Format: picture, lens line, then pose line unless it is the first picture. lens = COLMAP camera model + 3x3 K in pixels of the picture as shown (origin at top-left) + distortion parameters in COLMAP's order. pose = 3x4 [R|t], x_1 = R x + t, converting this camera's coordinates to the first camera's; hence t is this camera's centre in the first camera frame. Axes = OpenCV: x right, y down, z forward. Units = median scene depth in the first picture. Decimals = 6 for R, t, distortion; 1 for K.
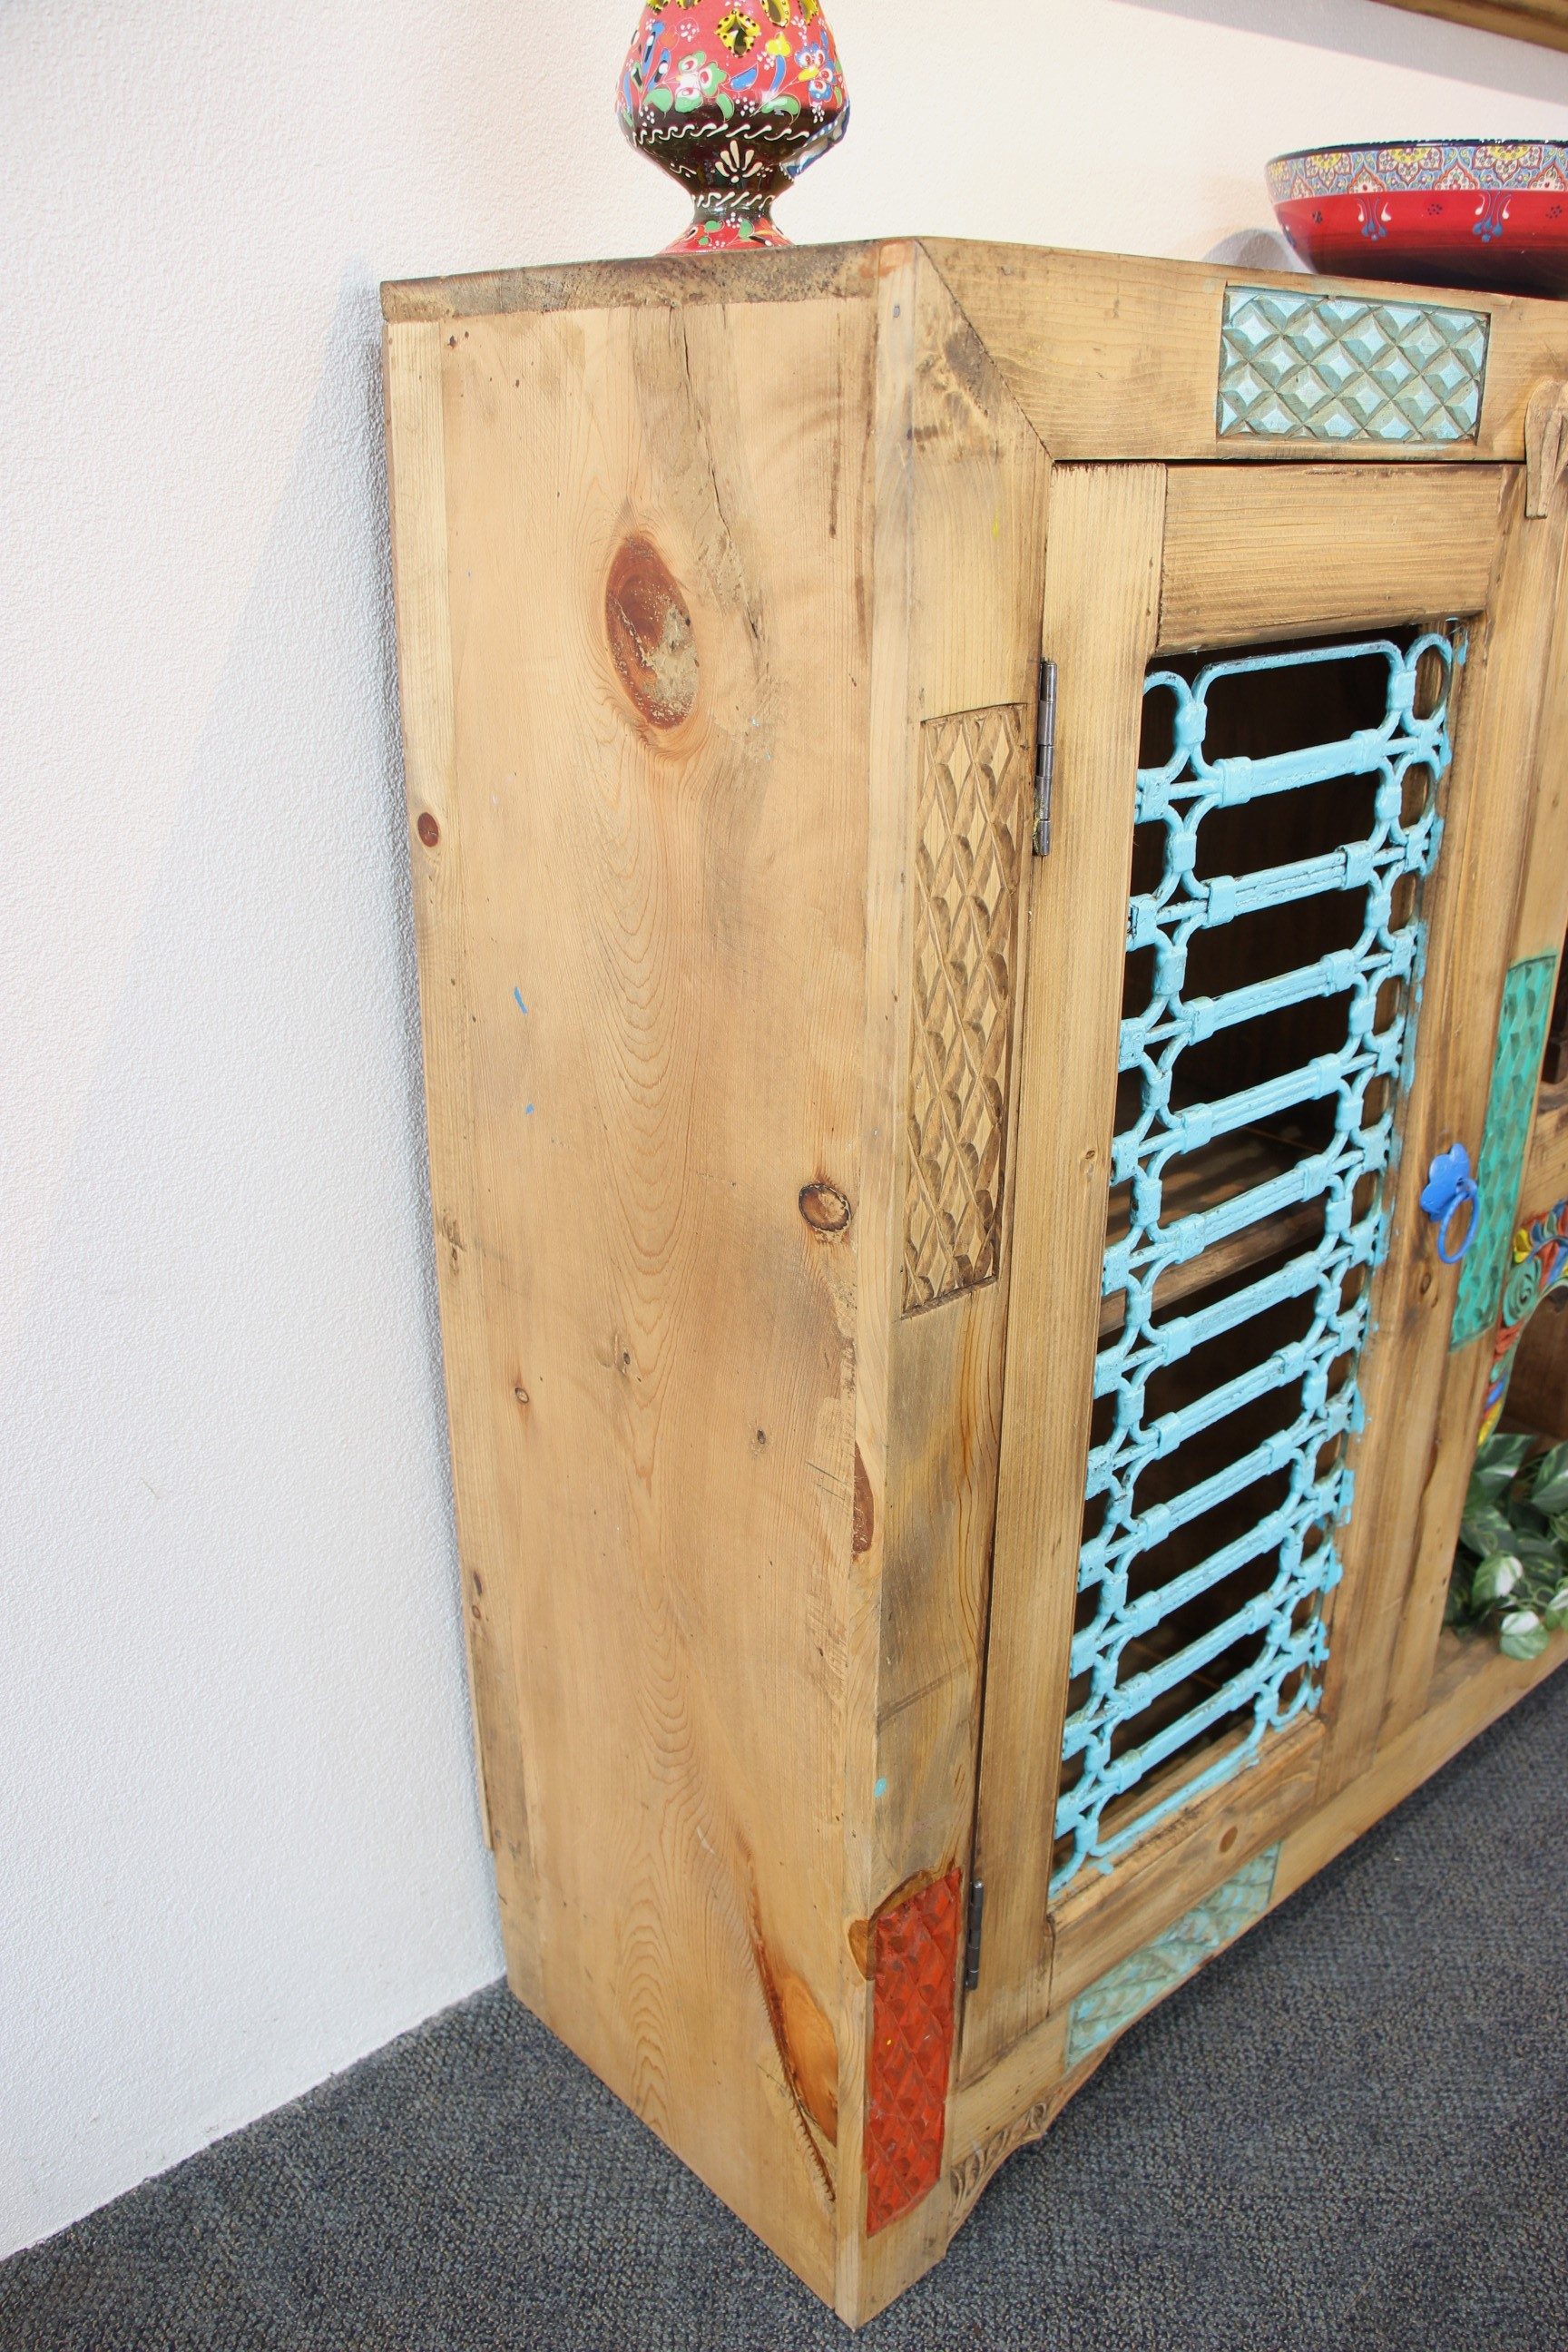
lens RADIAL K [[1927.6, 0, 792.4], [0, 1927.6, 1220.0], [0, 0, 1]] dist [-0.204409, 0.169675]
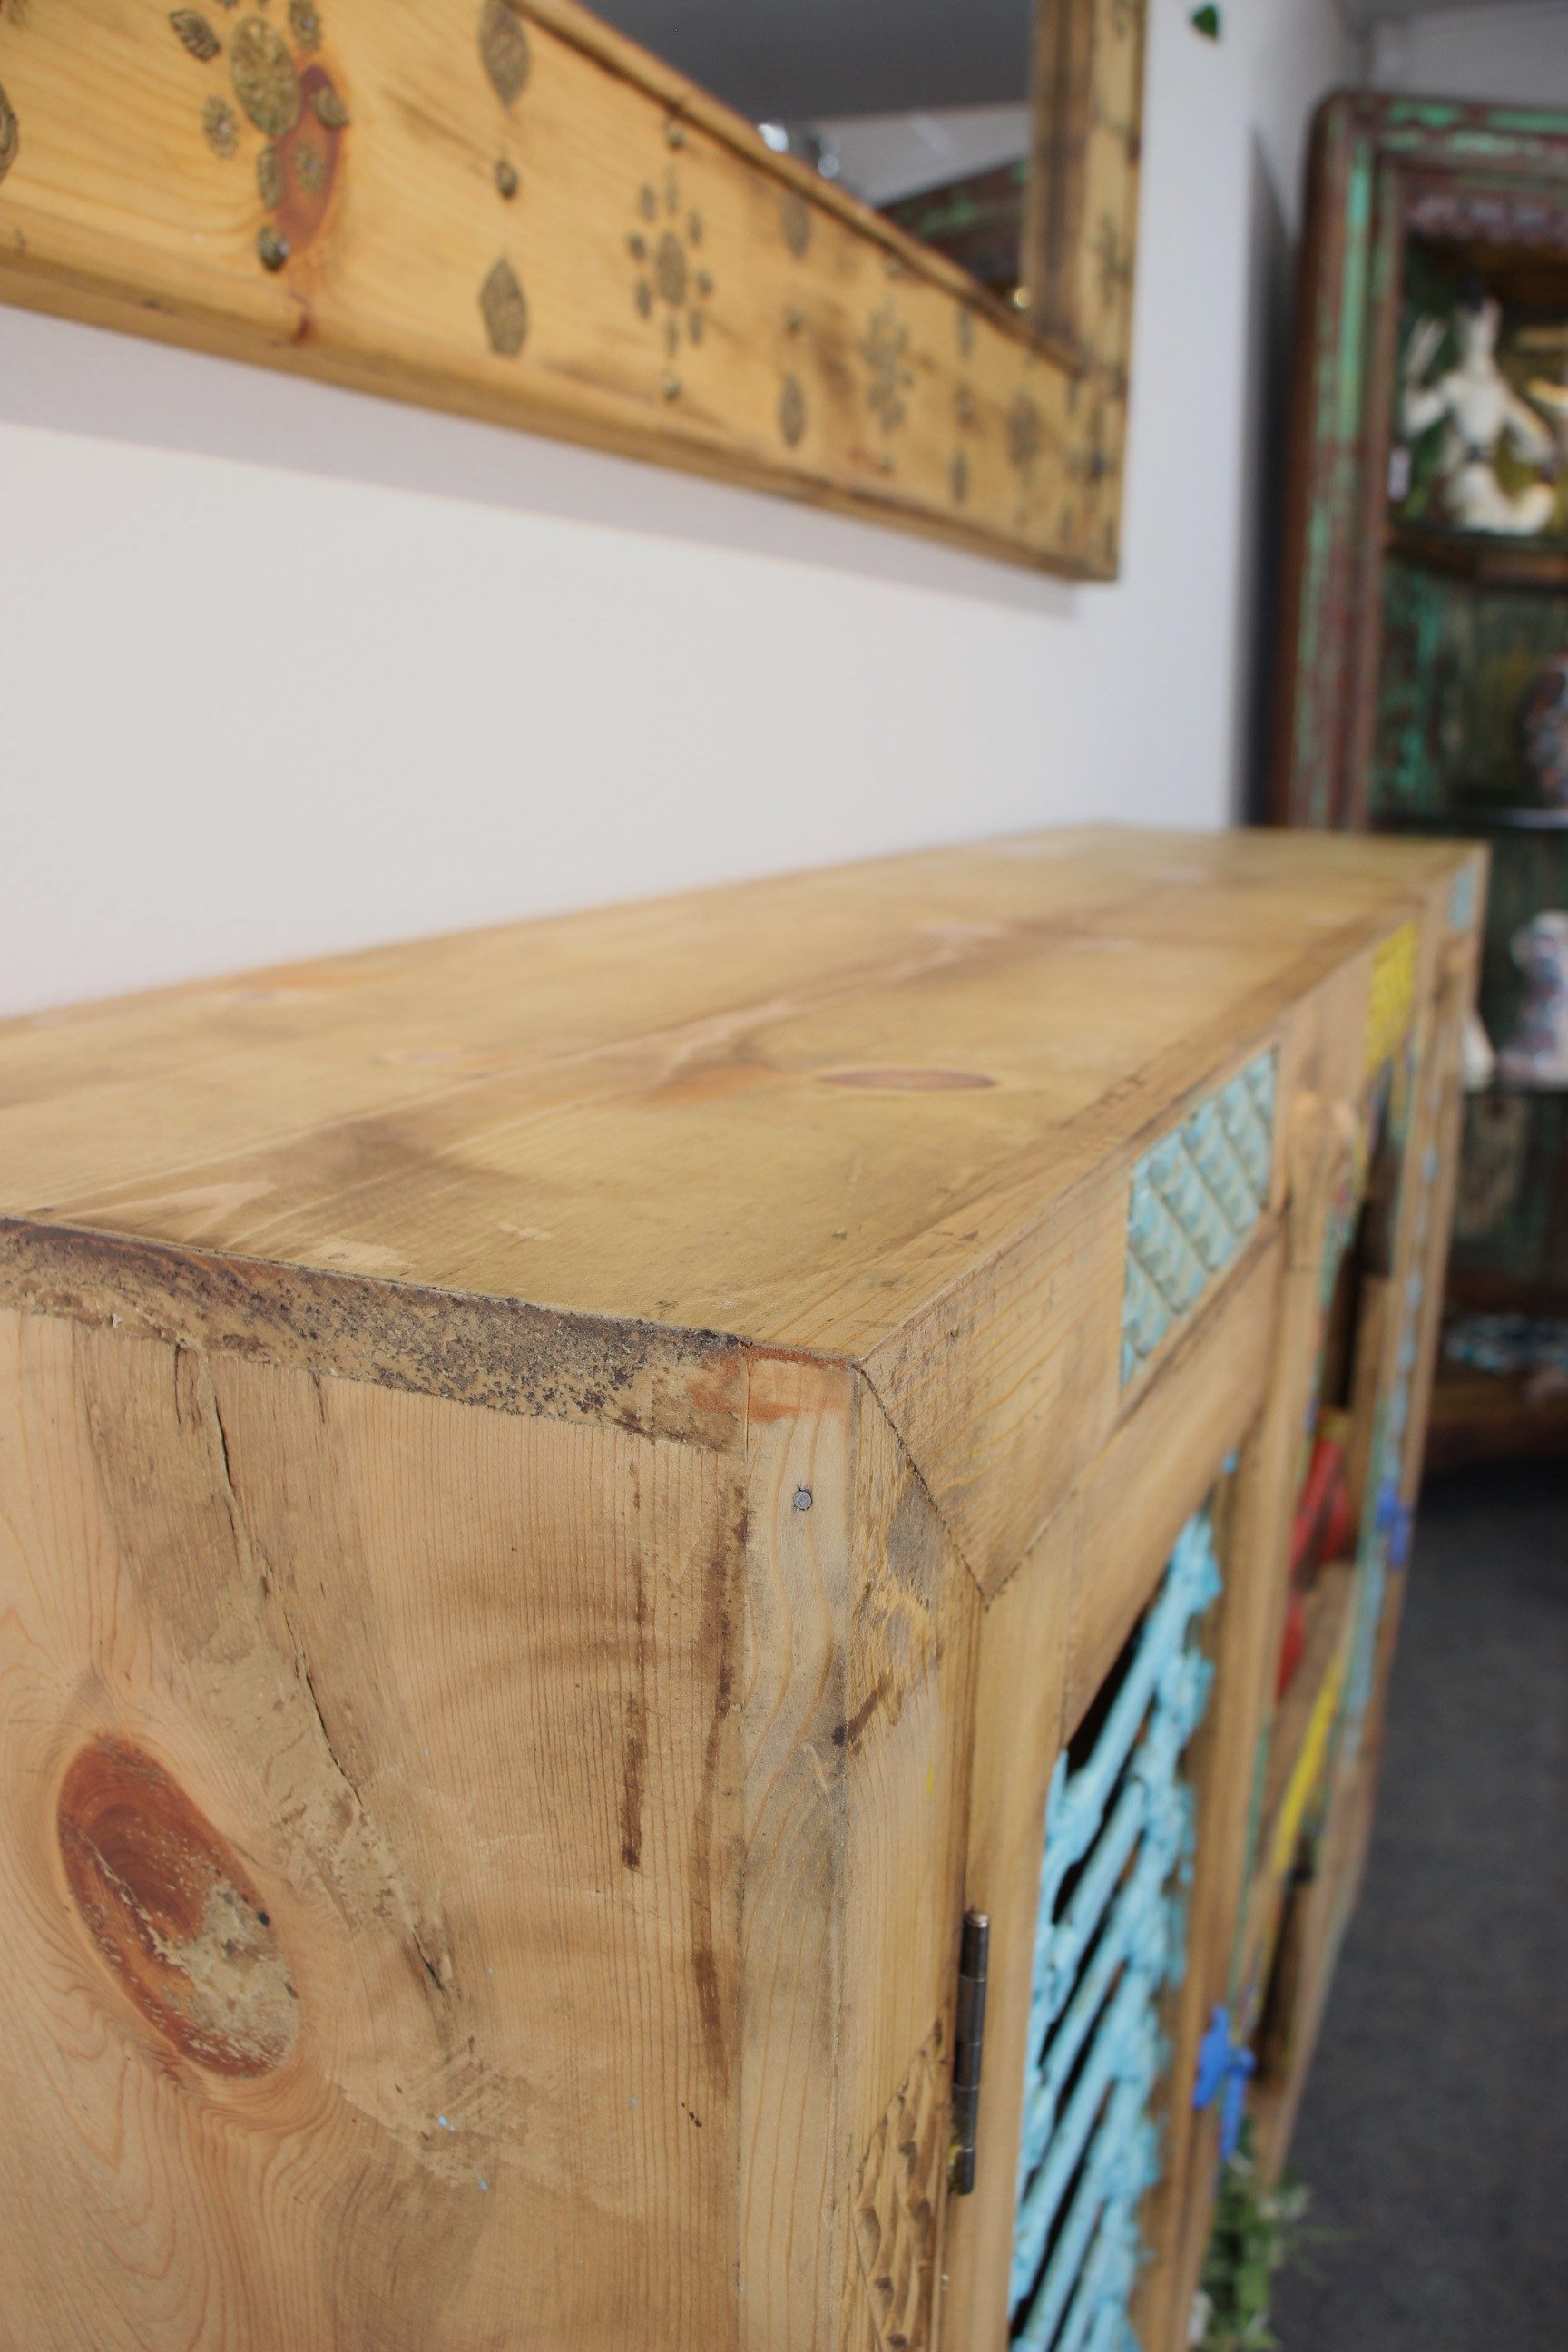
lens RADIAL K [[1927.6, 0, 792.4], [0, 1927.6, 1220.0], [0, 0, 1]] dist [-0.204409, 0.169675]
pose [[0.909872, -0.100240, 0.402598, -0.093401], [0.163279, 0.978583, -0.125360, -0.358745], [-0.381410, 0.179797, 0.906752, 0.401457]]
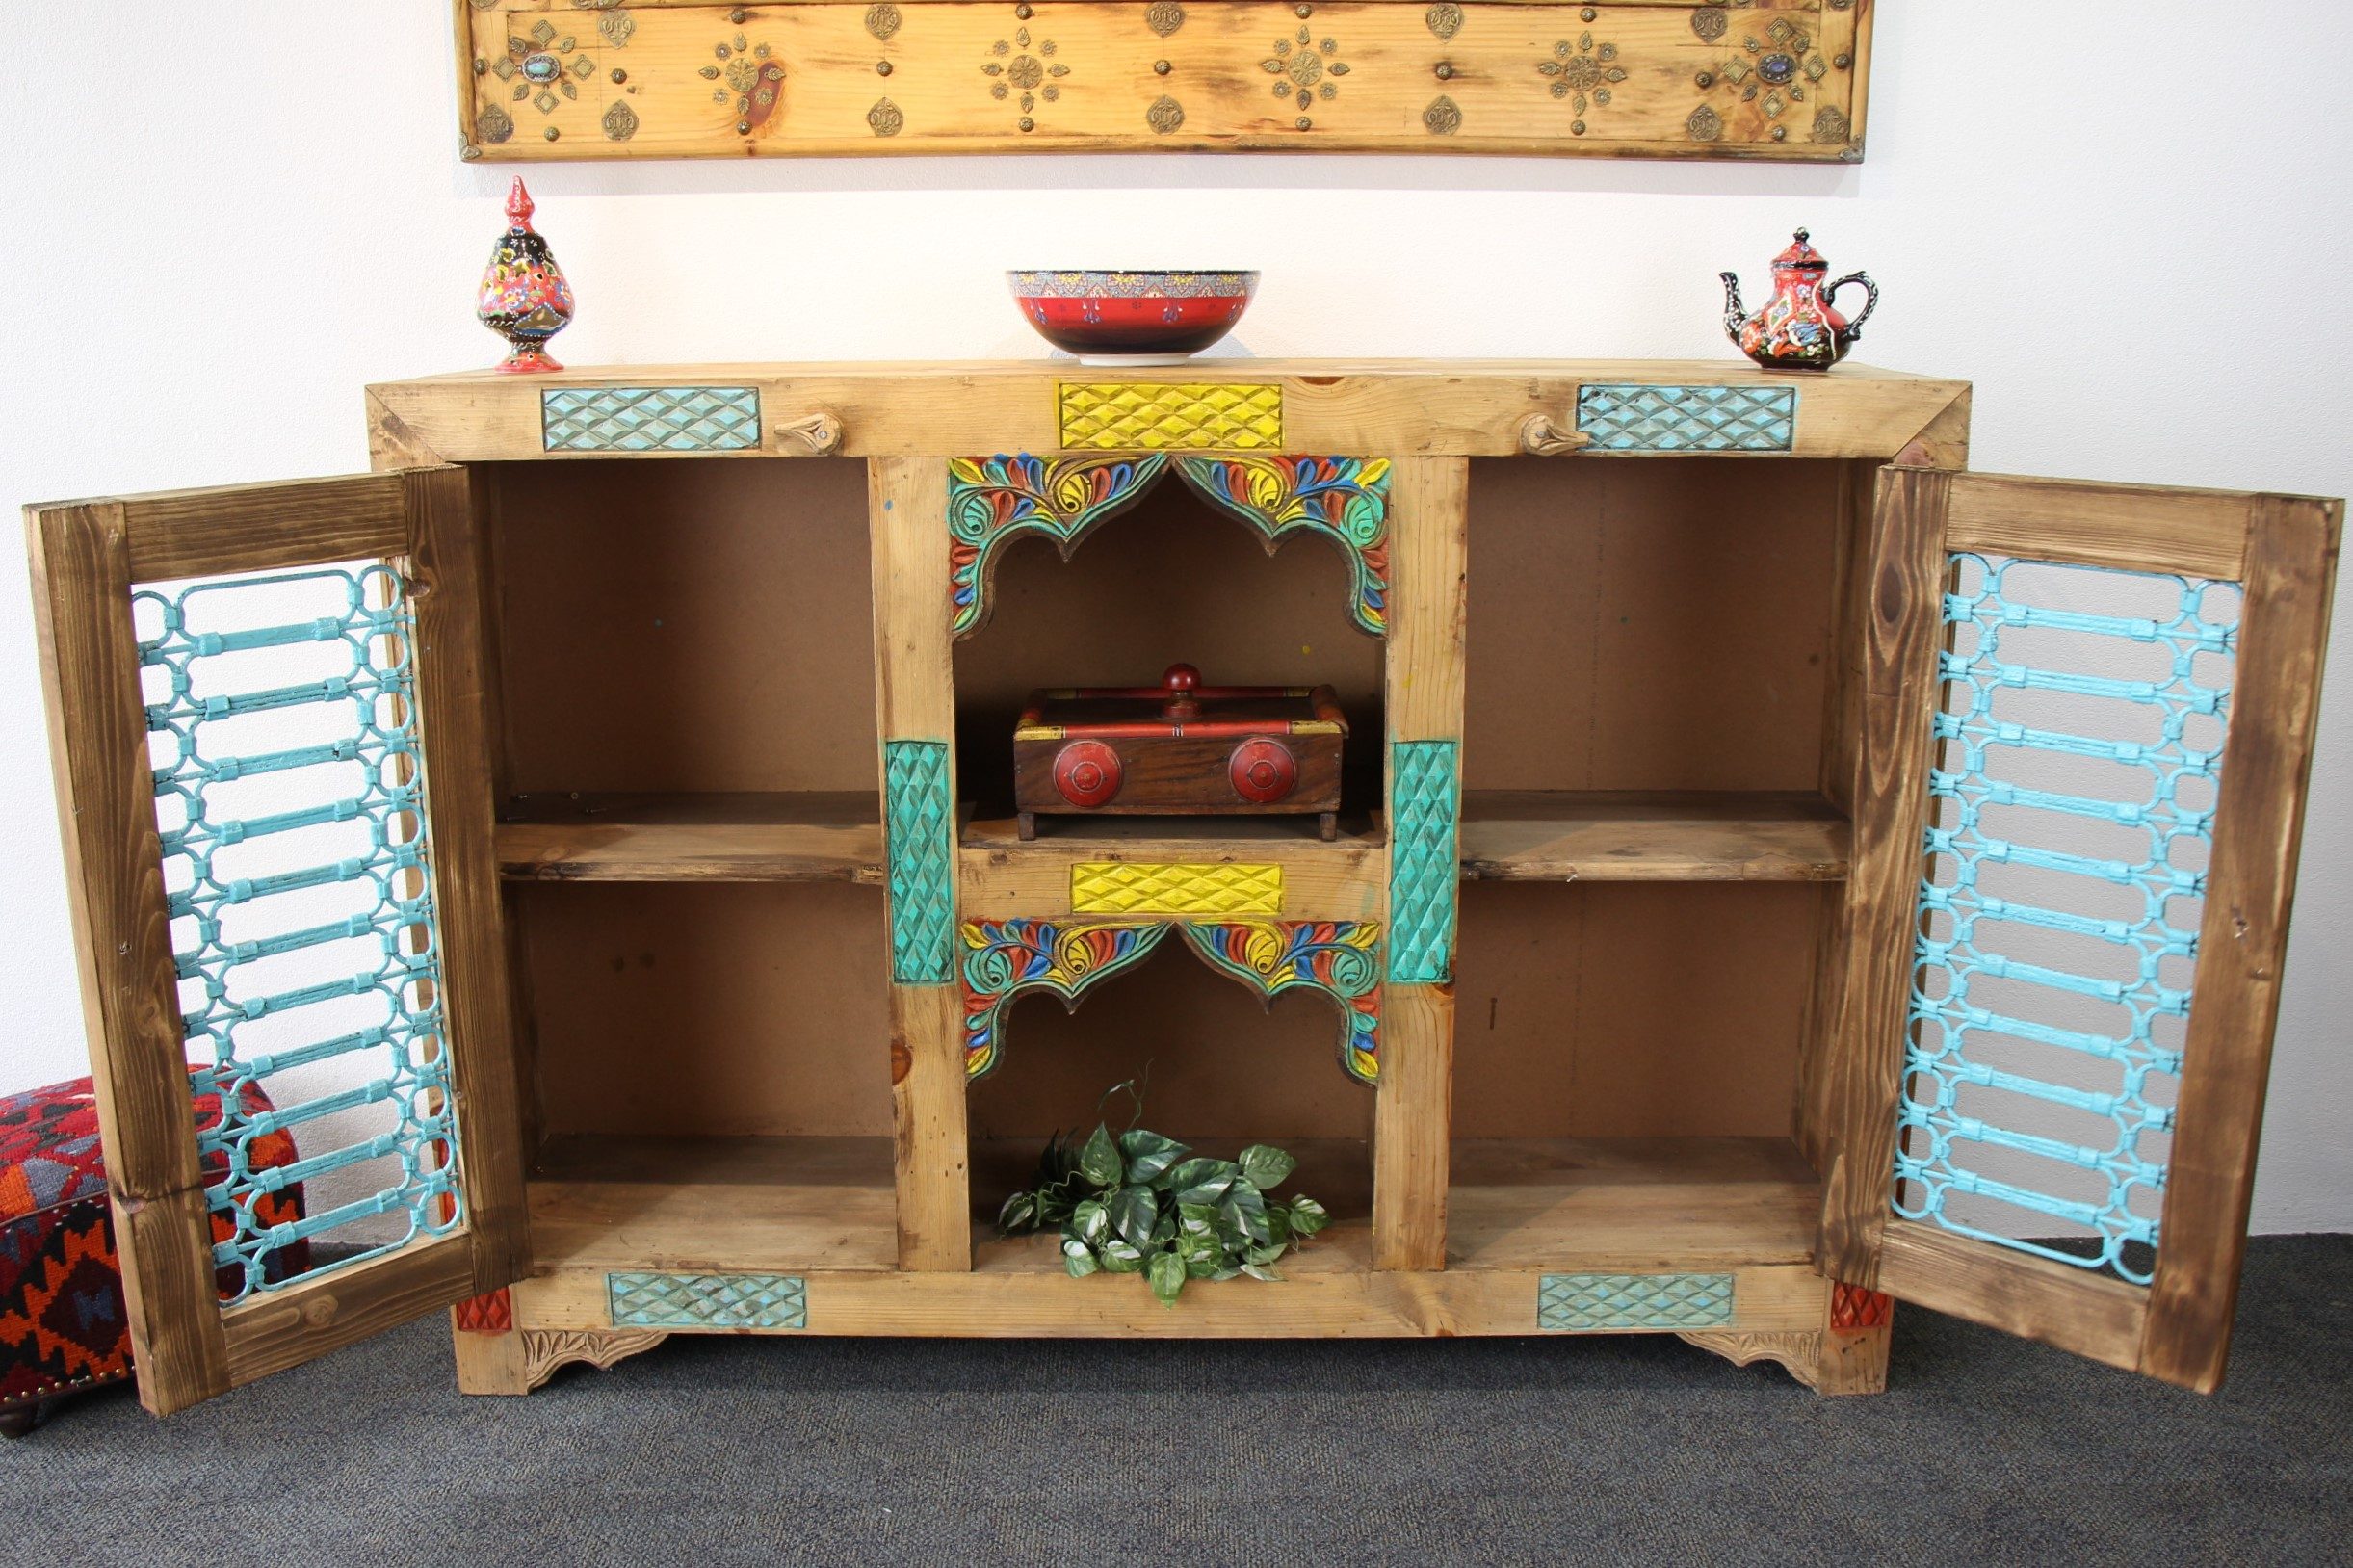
lens RADIAL K [[2124.5, 0, 1141.8], [0, 2124.5, 791.2], [0, 0, 1]] dist [-0.169946, 0.166327]
pose [[0.742186, 0.146821, -0.653915, 2.235436], [-0.266446, 0.959926, -0.086885, 0.018909], [0.614953, 0.238718, 0.751563, -0.367994]]
